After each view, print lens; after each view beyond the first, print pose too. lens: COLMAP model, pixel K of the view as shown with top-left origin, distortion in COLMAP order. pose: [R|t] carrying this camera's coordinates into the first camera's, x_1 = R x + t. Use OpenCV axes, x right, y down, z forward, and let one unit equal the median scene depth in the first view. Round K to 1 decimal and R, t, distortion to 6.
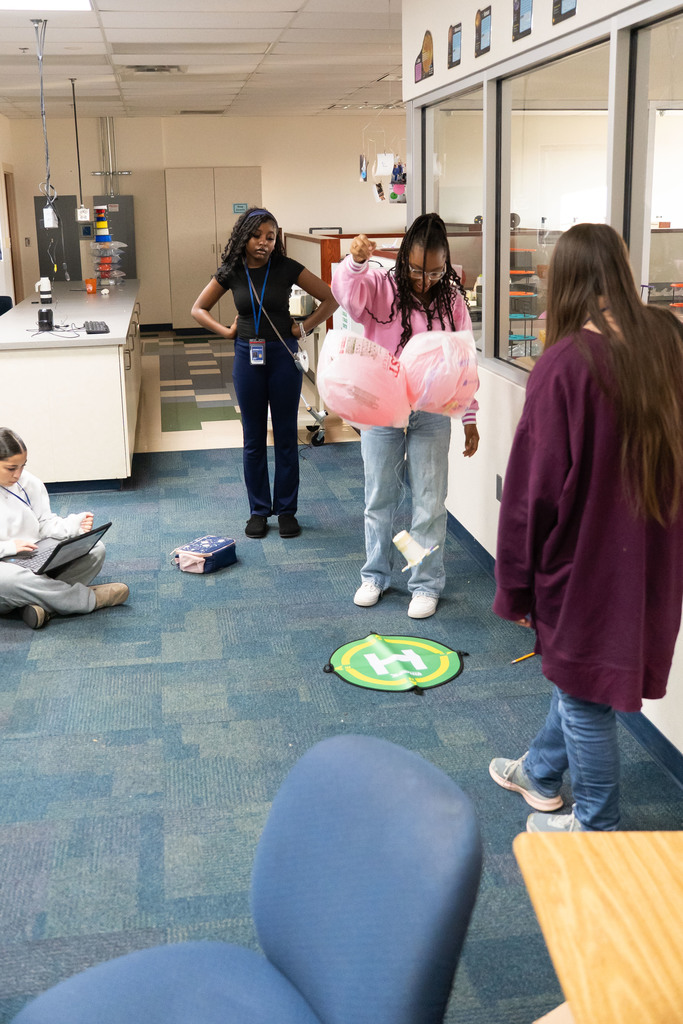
lens RADIAL K [[1076.3, 0, 341.5], [0, 1076.3, 512.0], [0, 0, 1]] dist [-0.094229, 0.027118]
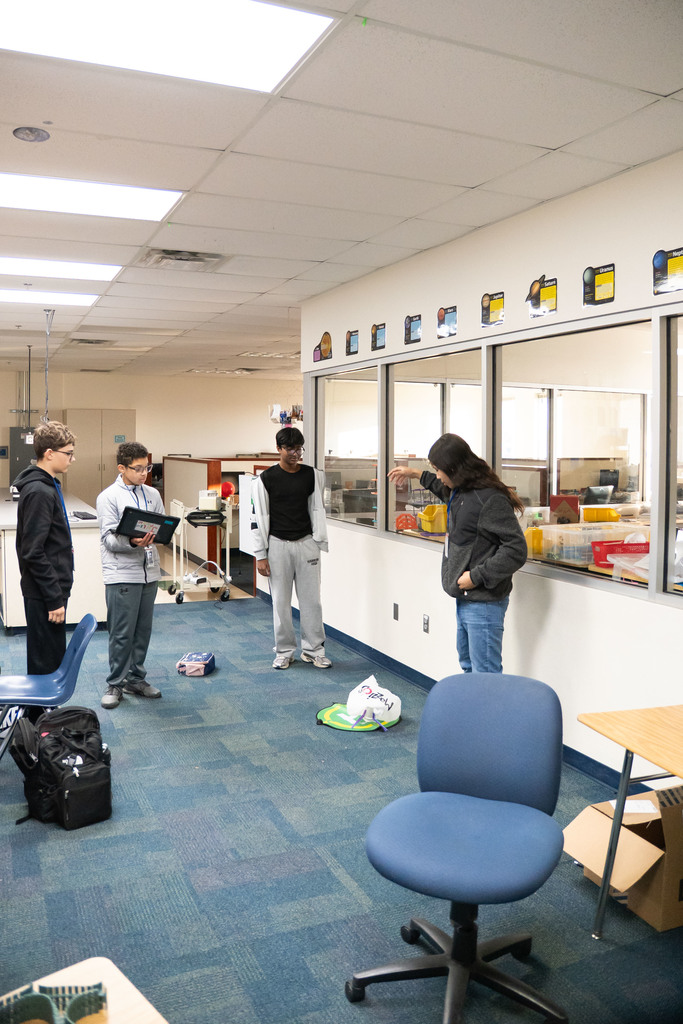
lens RADIAL K [[856.5, 0, 342.7], [0, 856.5, 483.4], [0, 0, 1]] dist [-0.194505, 0.000903]
pose [[0.964625, 0.010243, 0.263426, -0.247495], [0.050728, 0.973358, -0.223608, 0.067572], [-0.258698, 0.229061, 0.938406, -0.189056]]
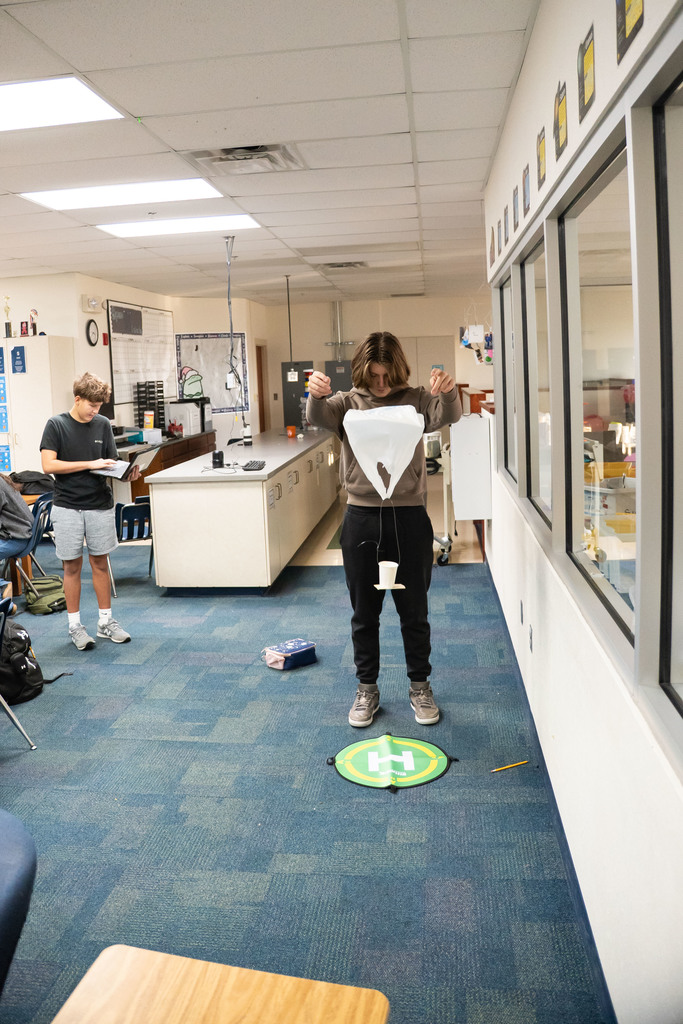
lens RADIAL K [[878.1, 0, 343.3], [0, 878.1, 481.6], [0, 0, 1]] dist [-0.201216, 0.141697]
pose [[0.958803, 0.011265, -0.283848, 0.211761], [-0.052688, 0.988928, -0.138727, -0.020361], [0.279143, 0.147967, 0.948781, 0.061337]]
